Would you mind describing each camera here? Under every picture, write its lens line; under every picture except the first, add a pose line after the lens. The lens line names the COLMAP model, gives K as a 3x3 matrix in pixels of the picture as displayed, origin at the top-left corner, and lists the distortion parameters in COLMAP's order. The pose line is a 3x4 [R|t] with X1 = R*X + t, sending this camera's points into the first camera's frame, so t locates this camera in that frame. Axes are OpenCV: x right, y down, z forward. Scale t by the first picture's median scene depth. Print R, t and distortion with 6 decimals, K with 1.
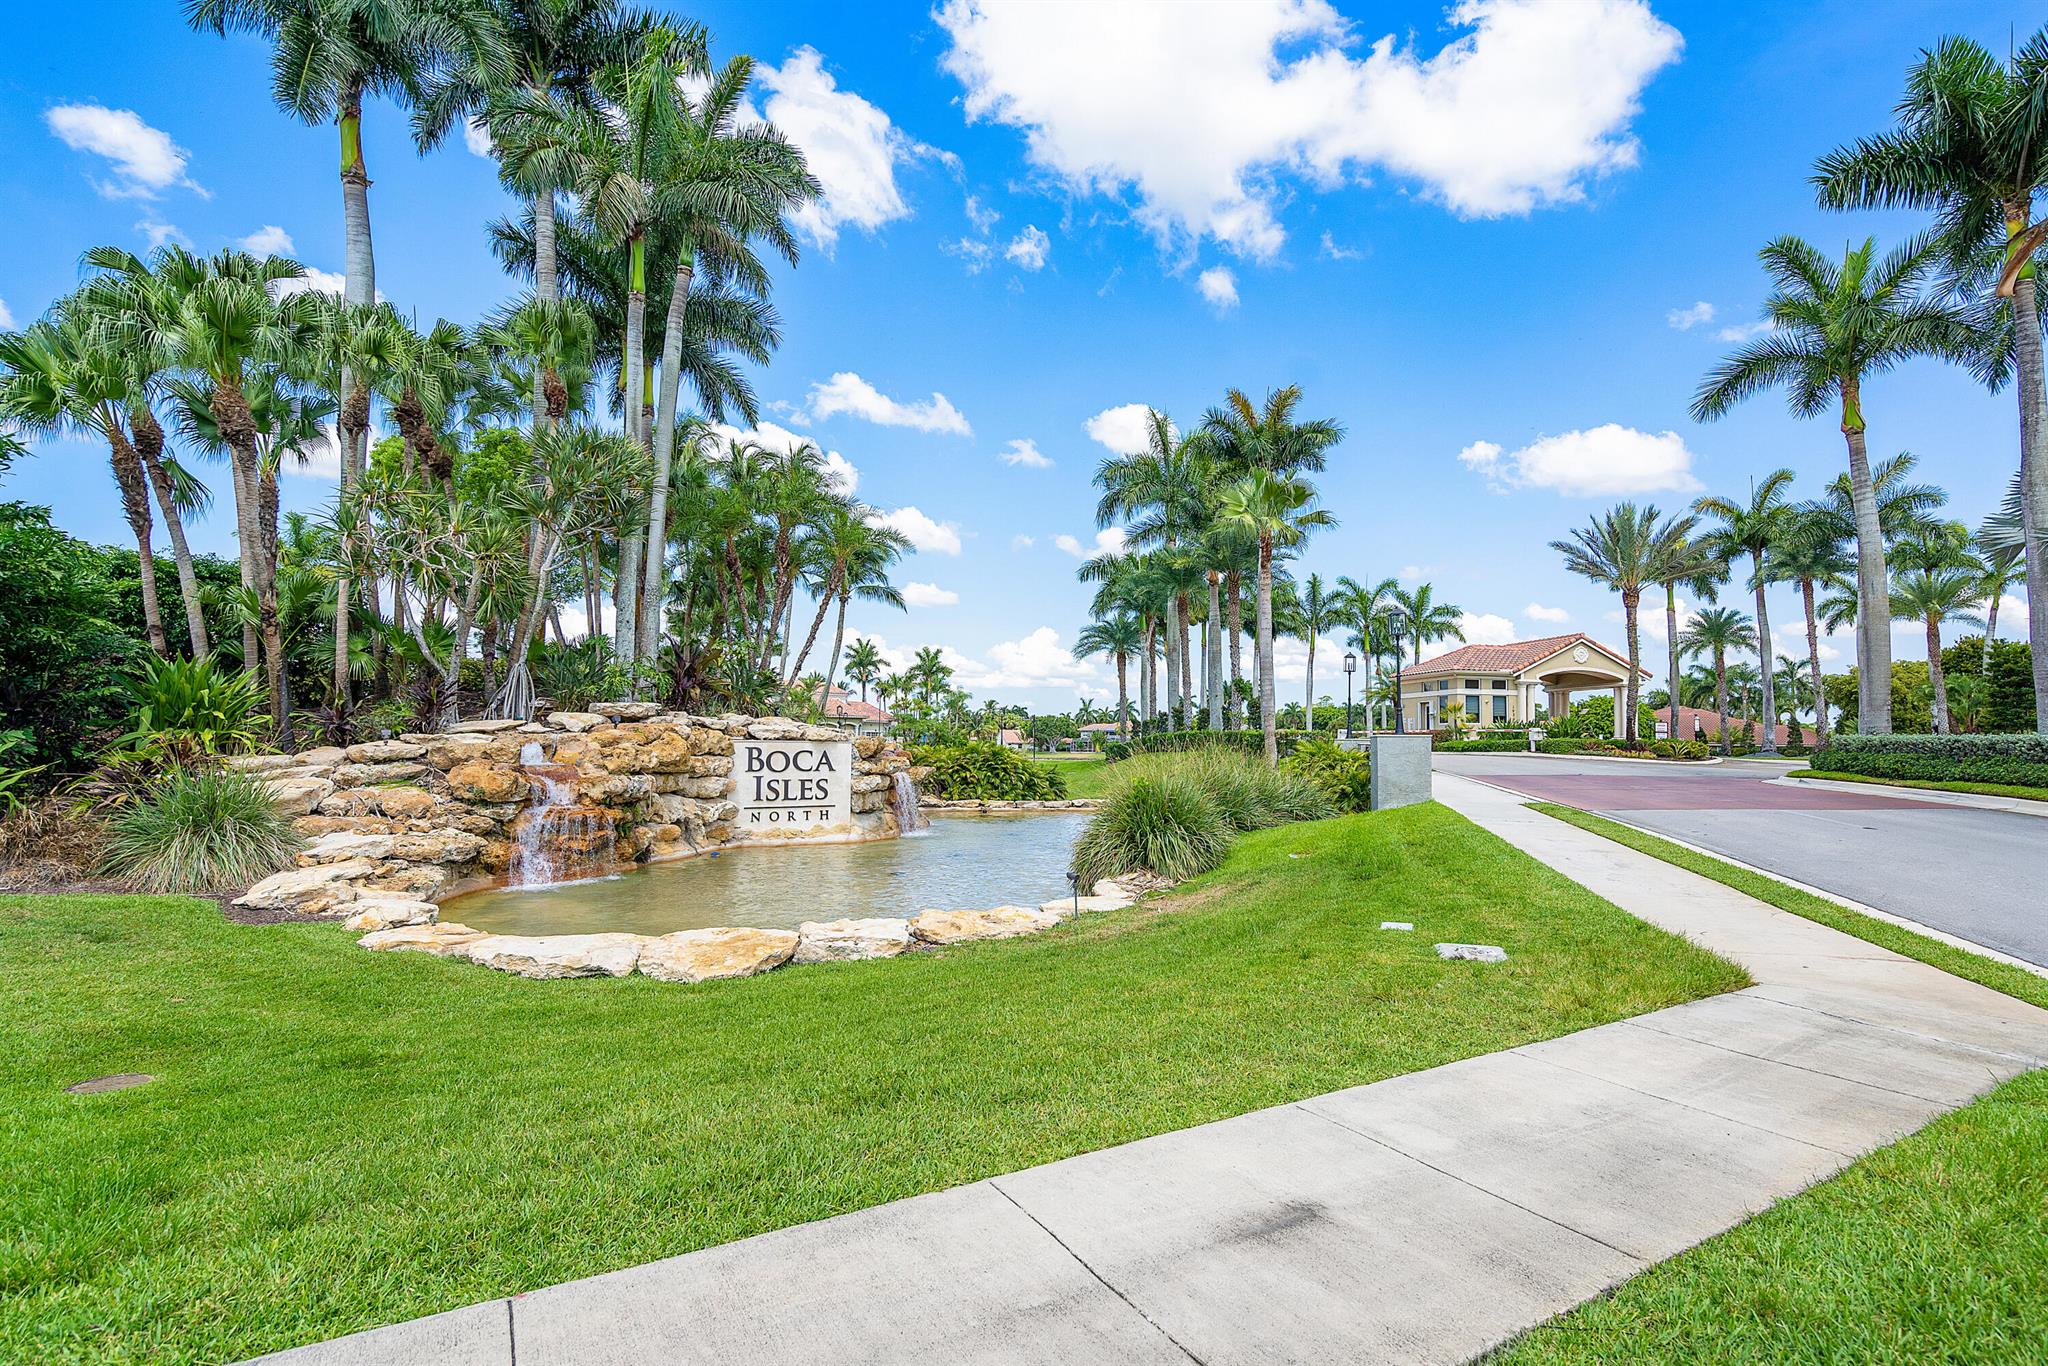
lens RADIAL K [[1017.8, 0, 1024.0], [0, 1017.8, 683.0], [0, 0, 1]] dist [0.022895, -0.000688]
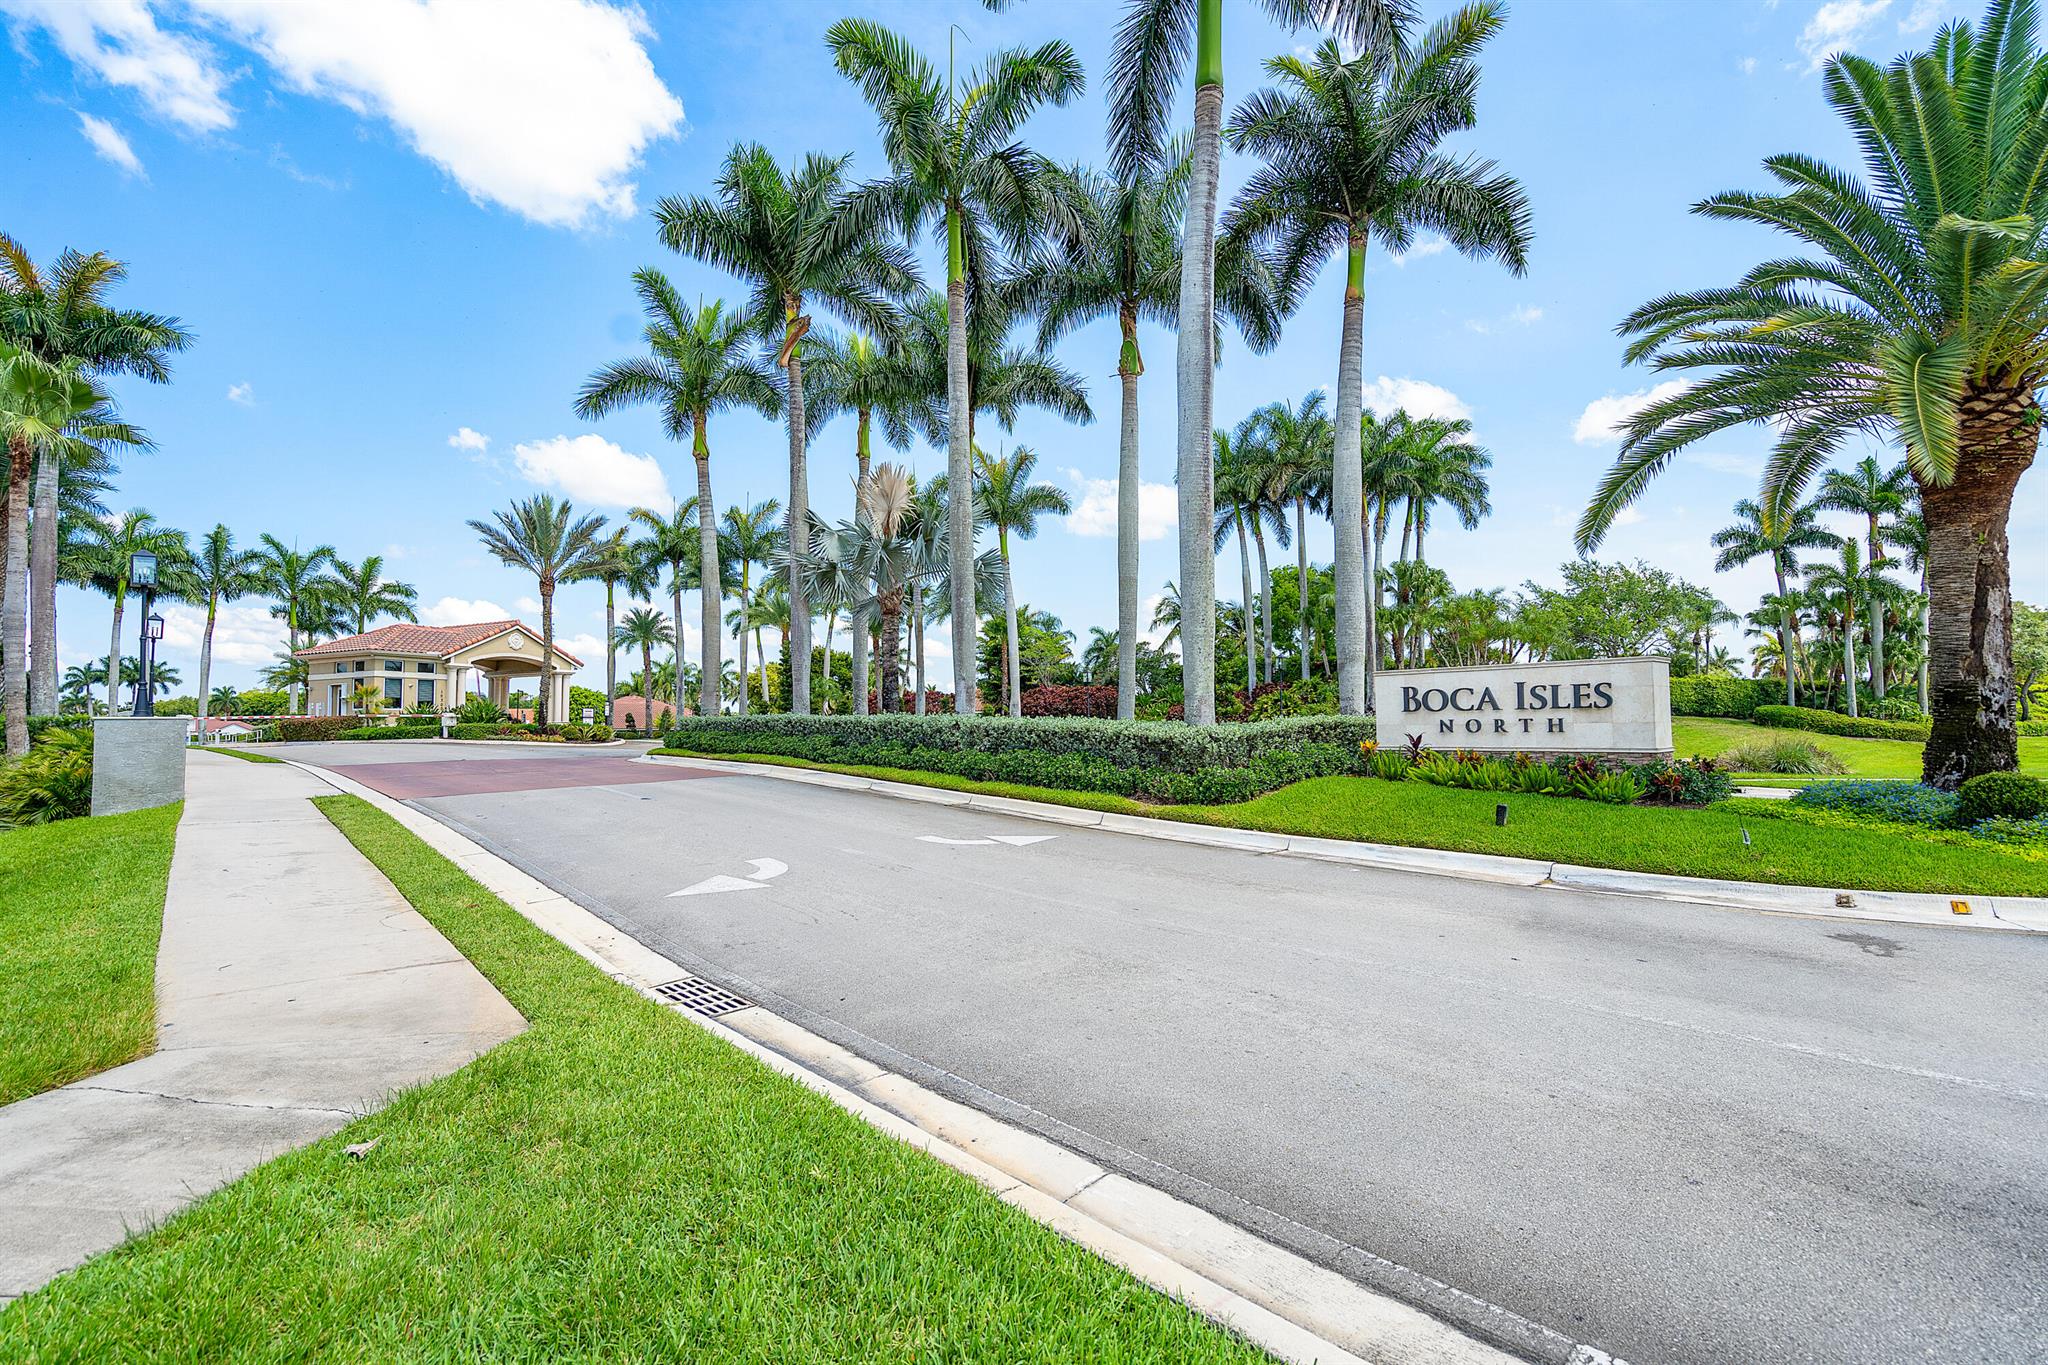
lens RADIAL K [[948.4, 0, 1024.0], [0, 948.4, 682.5], [0, 0, 1]] dist [-0.002557, -0.000920]
pose [[0.613699, 0.026273, 0.789102, 0.119339], [-0.031316, 0.999470, -0.008923, 0.006001], [-0.788918, -0.019235, 0.614197, 0.031146]]
